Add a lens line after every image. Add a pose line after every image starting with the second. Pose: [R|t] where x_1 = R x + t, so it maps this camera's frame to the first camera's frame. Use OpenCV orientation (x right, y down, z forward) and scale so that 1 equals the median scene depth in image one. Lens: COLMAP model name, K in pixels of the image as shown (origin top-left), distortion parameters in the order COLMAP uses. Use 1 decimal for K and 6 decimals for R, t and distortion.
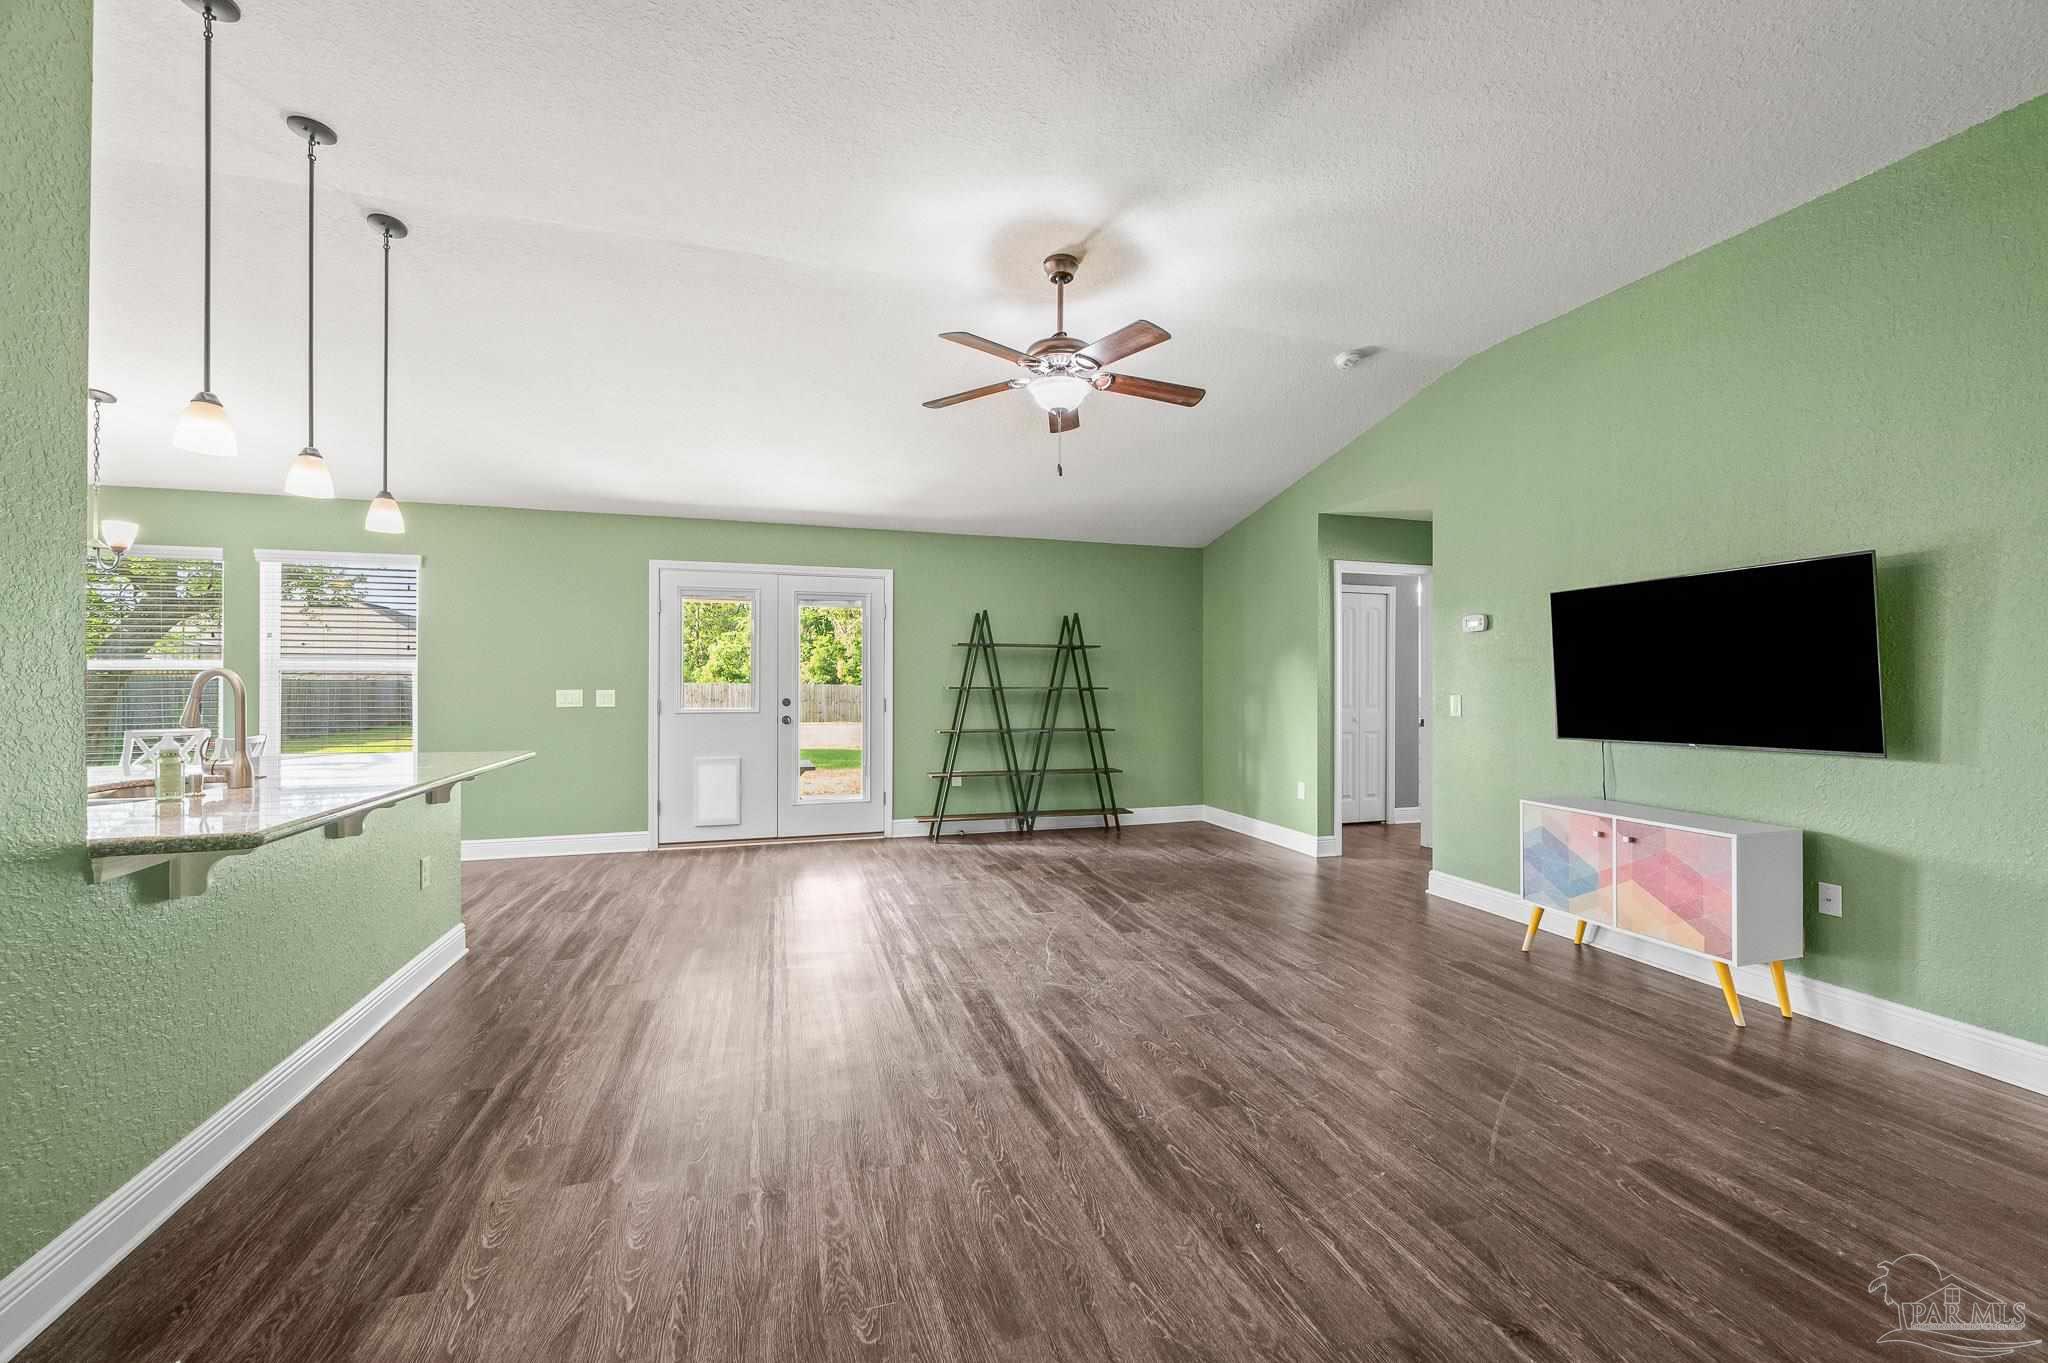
lens RADIAL K [[817.9, 0, 1029.6], [0, 817.9, 680.2], [0, 0, 1]] dist [-0.002233, 0.000058]
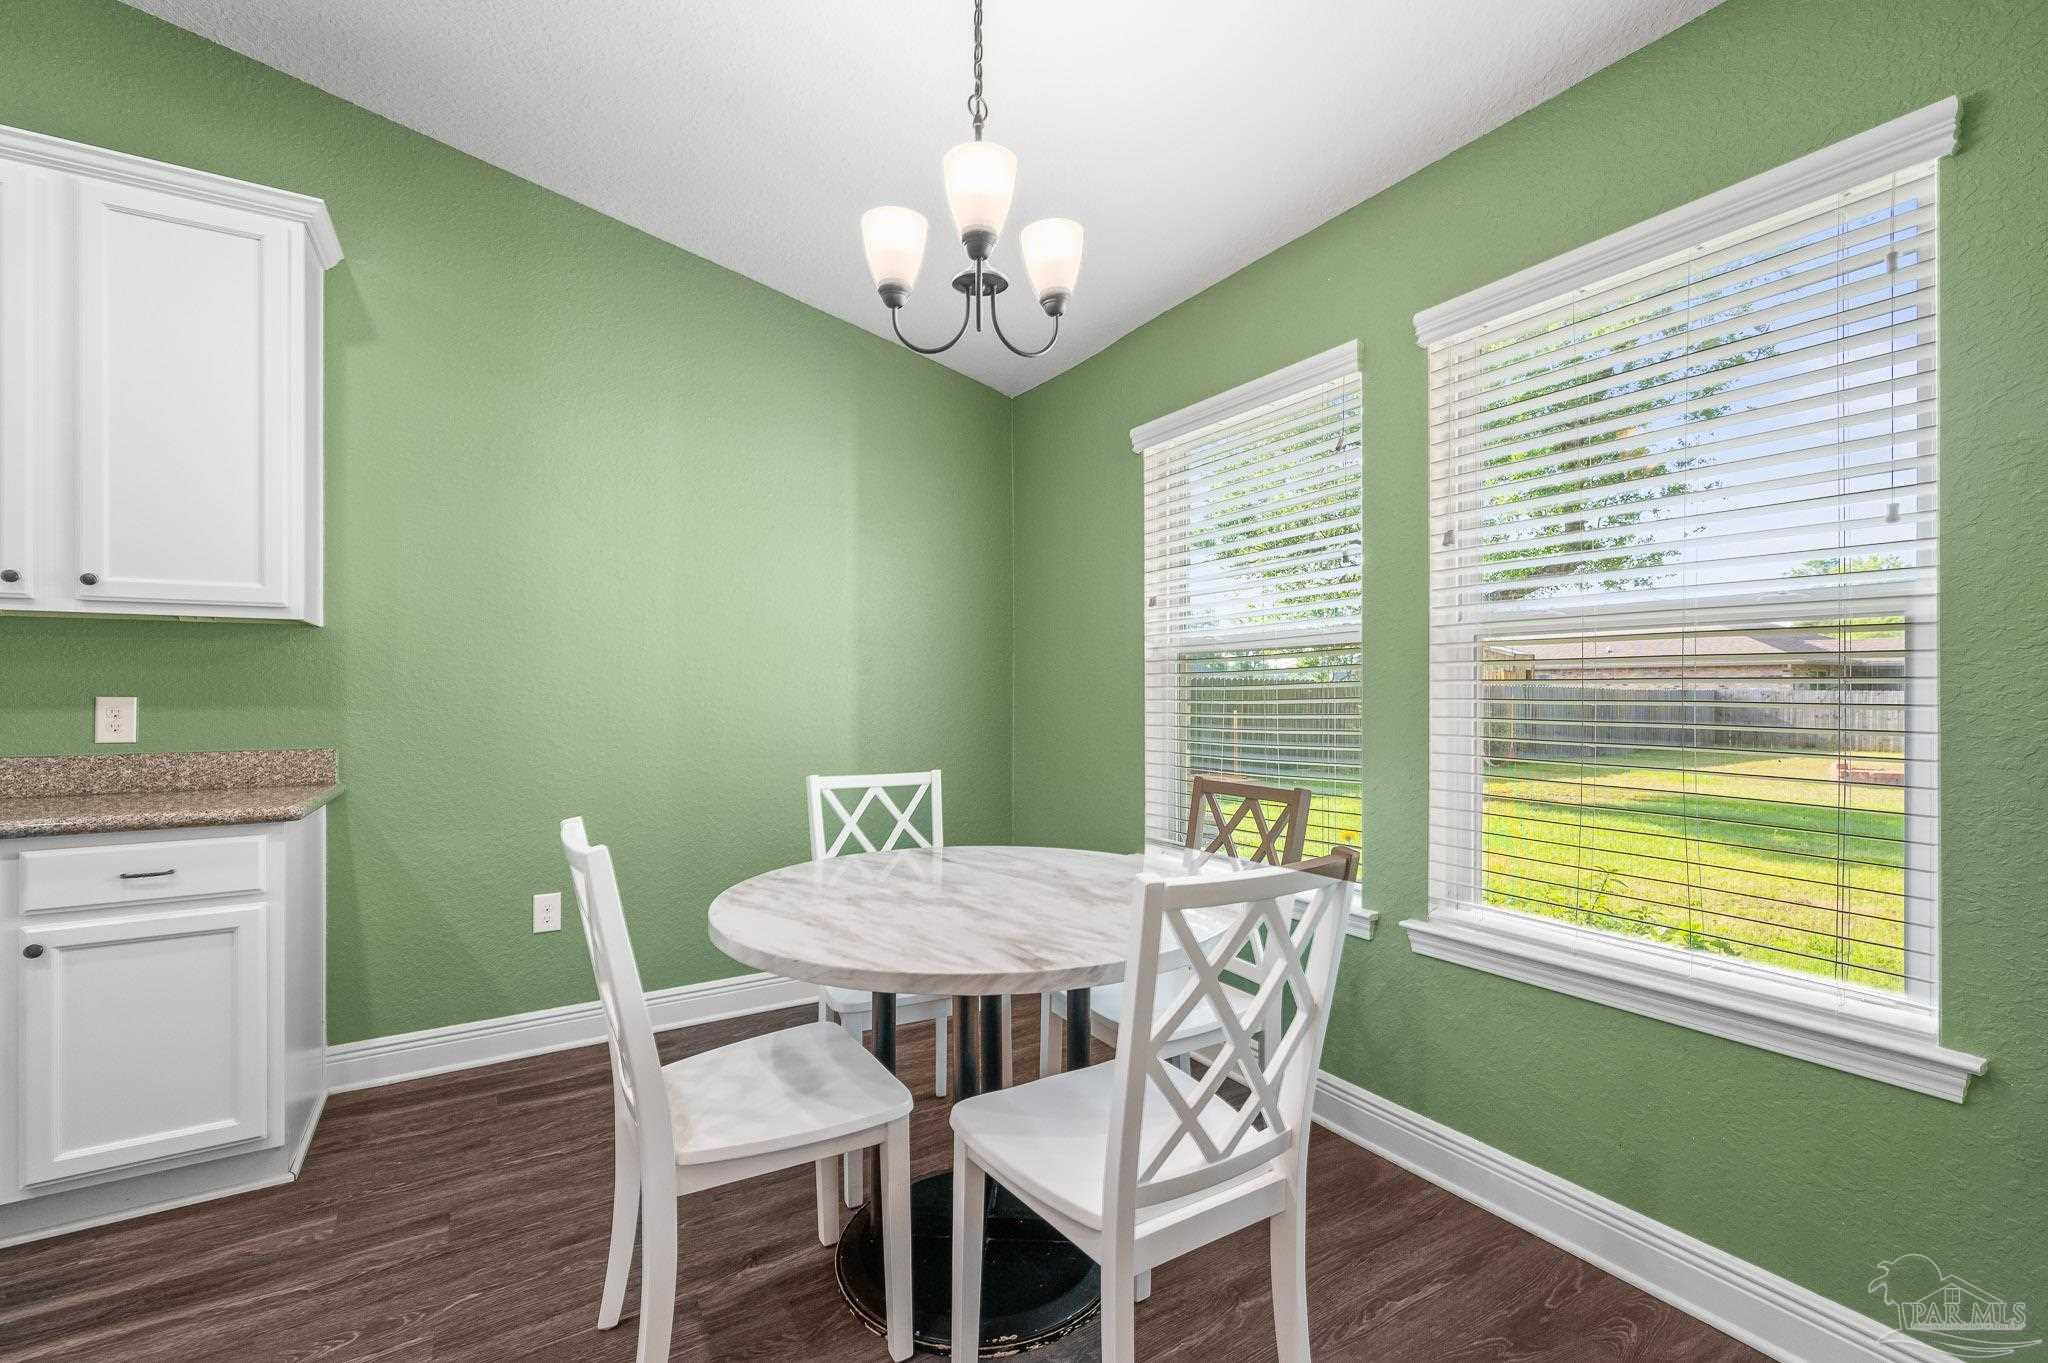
lens RADIAL K [[880.6, 0, 1025.1], [0, 880.6, 686.3], [0, 0, 1]] dist [0.000567, -0.000202]
pose [[0.244495, -0.004429, -0.969640, -0.824431], [0.003577, 0.999987, -0.003665, 0.016117], [0.969644, -0.002572, 0.244508, 0.993909]]
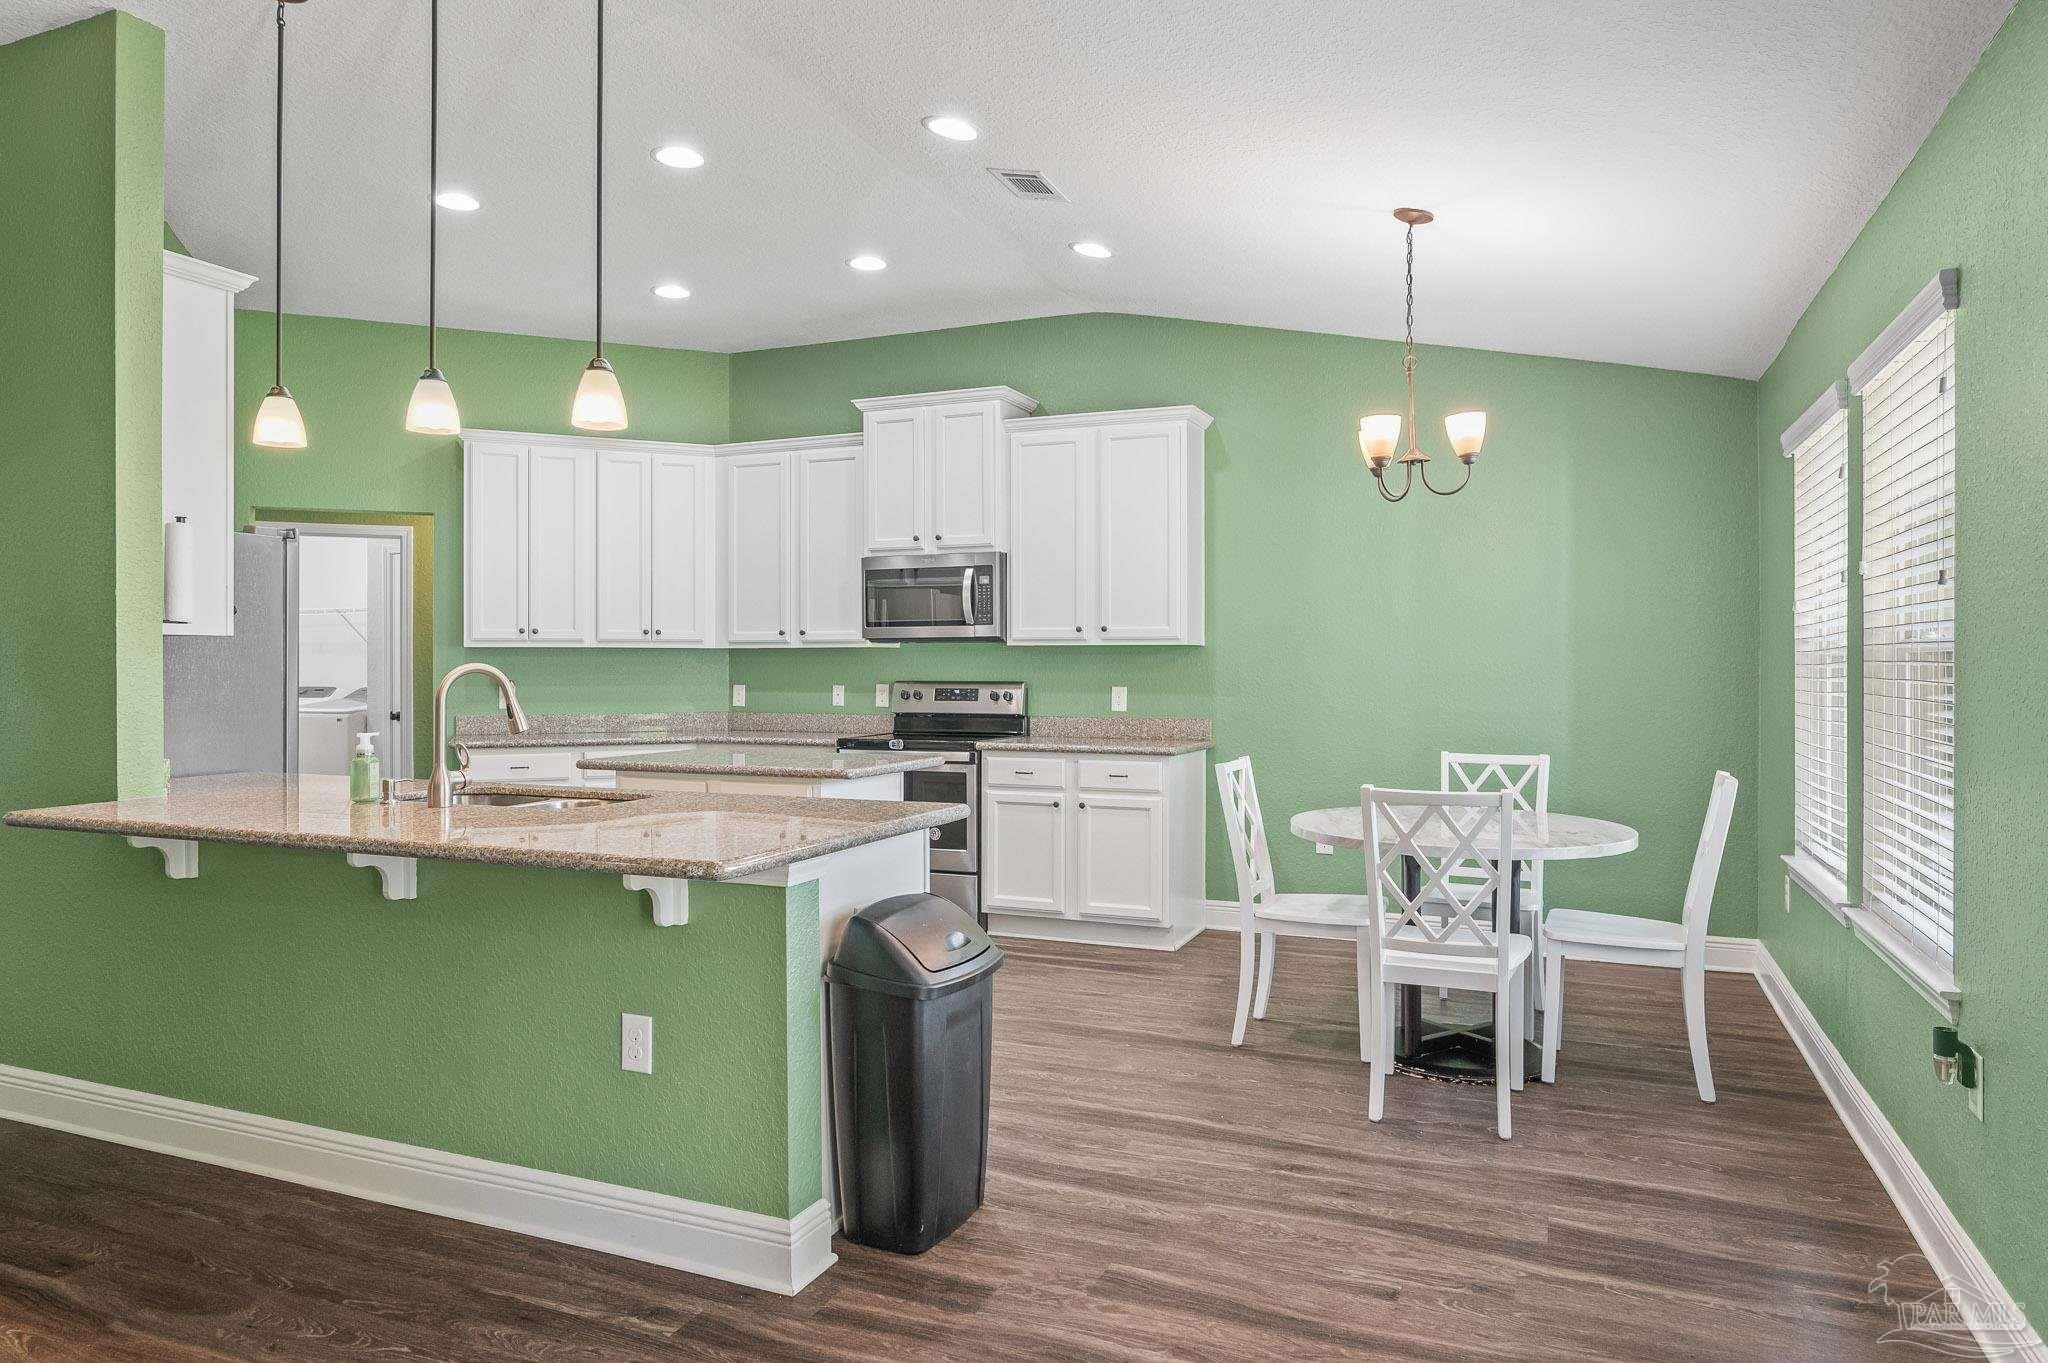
lens RADIAL K [[1266.1, 0, 1028.0], [0, 1266.1, 654.5], [0, 0, 1]] dist [0.000969, 0.002088]
pose [[-0.646514, -0.006965, -0.762870, -0.239901], [0.000122, 0.999957, -0.009233, -0.007980], [0.762902, -0.006062, -0.646485, 1.505674]]
